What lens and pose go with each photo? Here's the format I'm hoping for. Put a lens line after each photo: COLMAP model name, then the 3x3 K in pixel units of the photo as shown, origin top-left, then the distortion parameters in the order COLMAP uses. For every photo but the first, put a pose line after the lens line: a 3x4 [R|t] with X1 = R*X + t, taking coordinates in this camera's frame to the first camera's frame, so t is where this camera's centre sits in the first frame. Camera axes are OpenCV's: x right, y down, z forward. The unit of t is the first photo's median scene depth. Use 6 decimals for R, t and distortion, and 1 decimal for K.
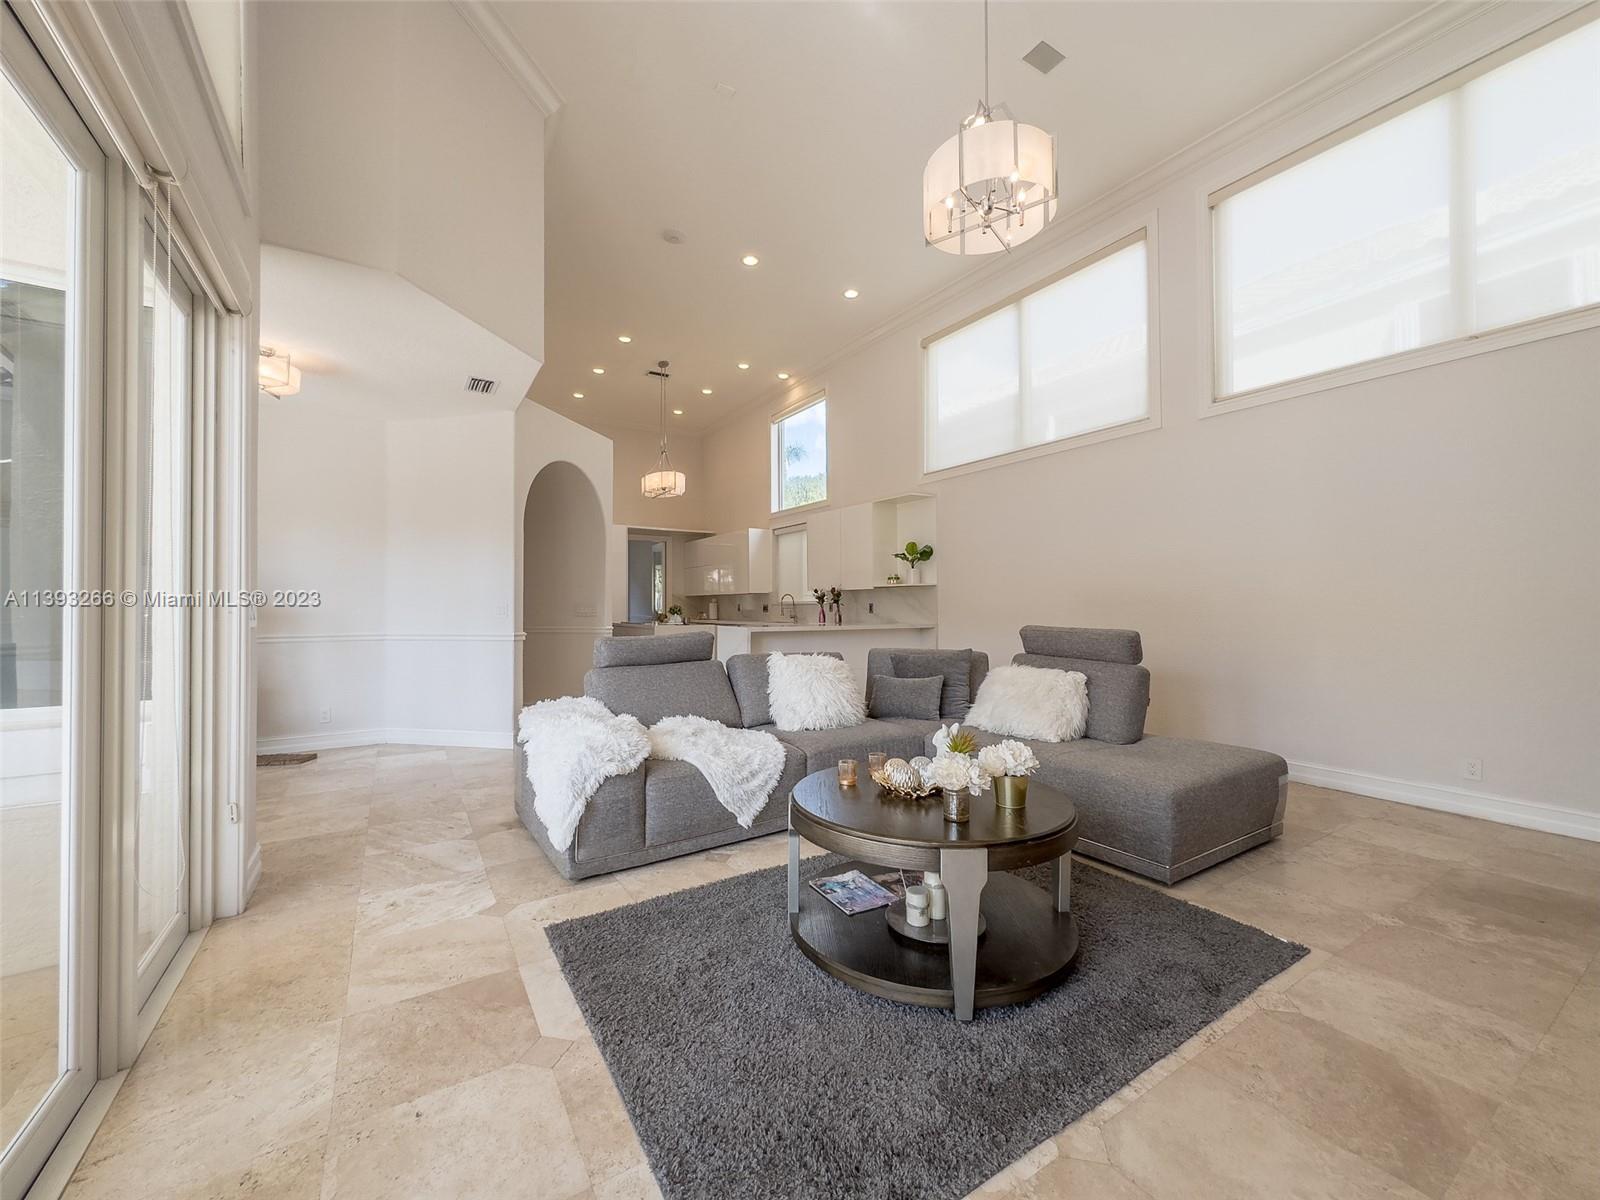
lens RADIAL K [[649.1, 0, 808.7], [0, 649.1, 604.2], [0, 0, 1]] dist [-0.002331, 0.000984]
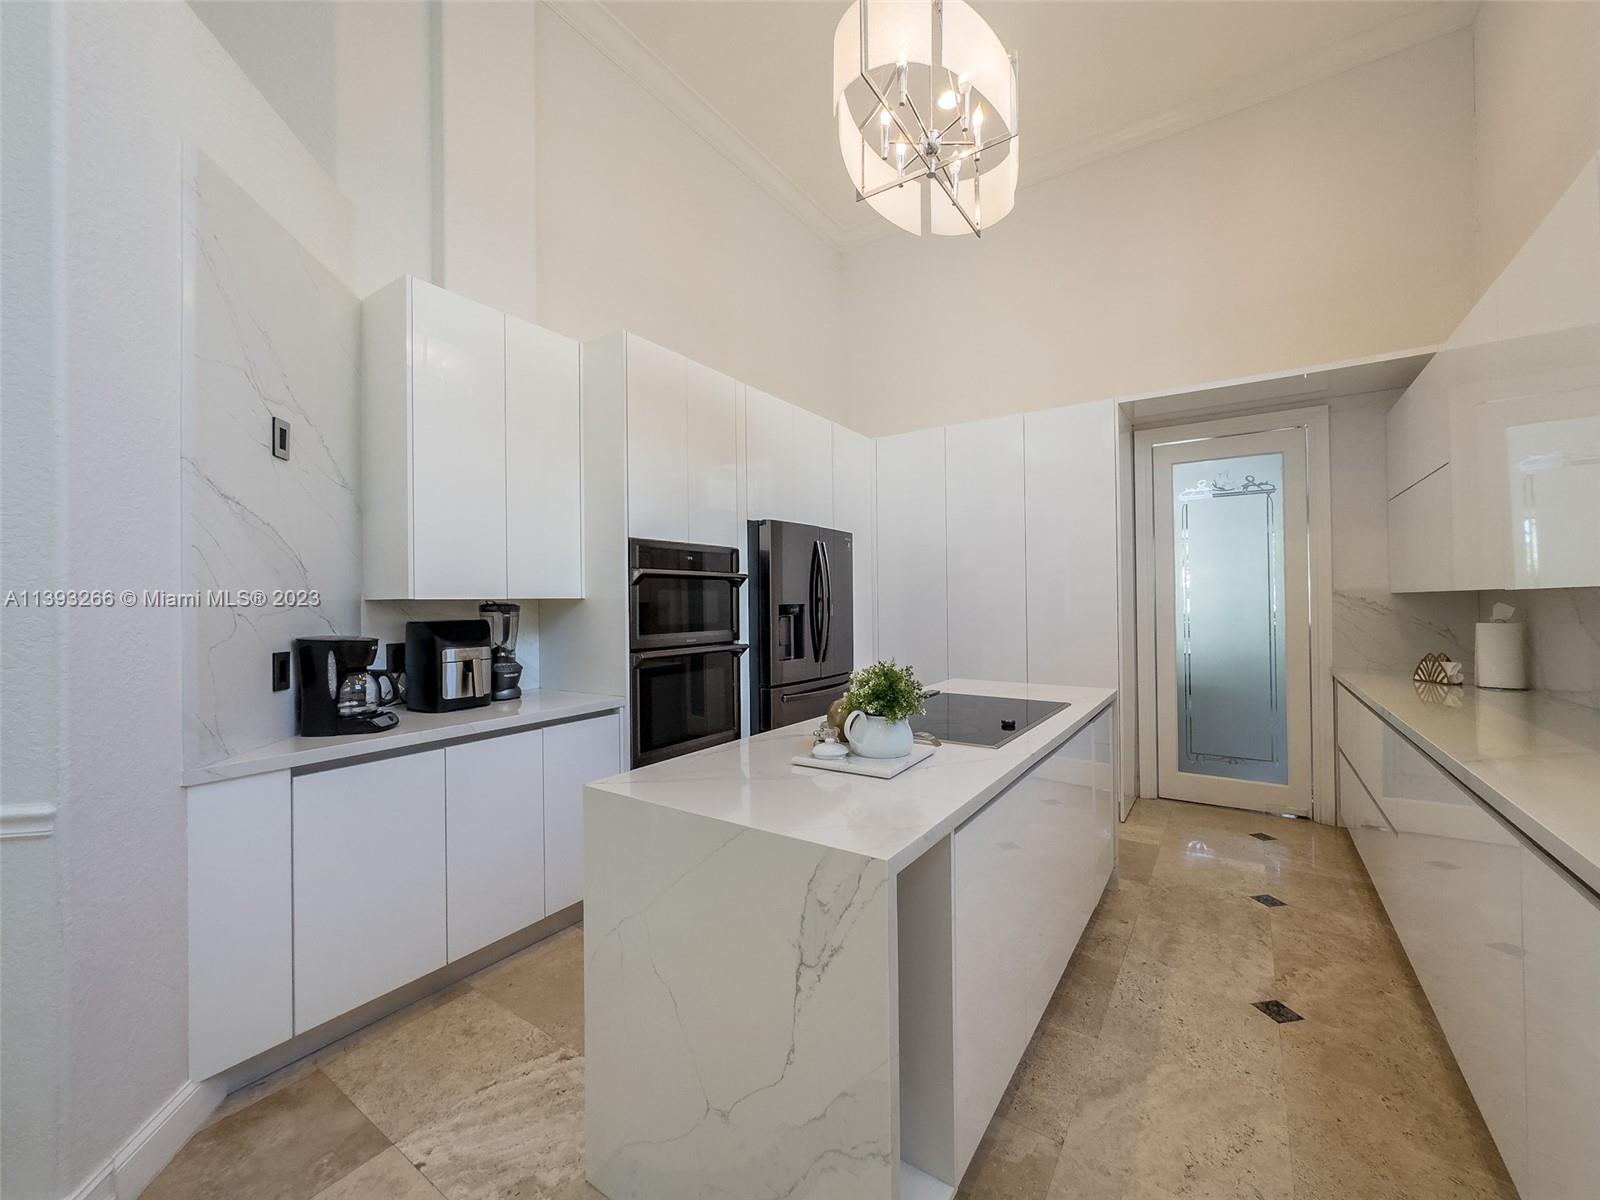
lens RADIAL K [[649.1, 0, 801.0], [0, 649.1, 597.0], [0, 0, 1]] dist [-0.002331, 0.000984]
pose [[0.393490, -0.008427, -0.919290, -0.031095], [0.015558, 0.999876, -0.002506, -0.018313], [0.919197, -0.013316, 0.393572, 0.817274]]
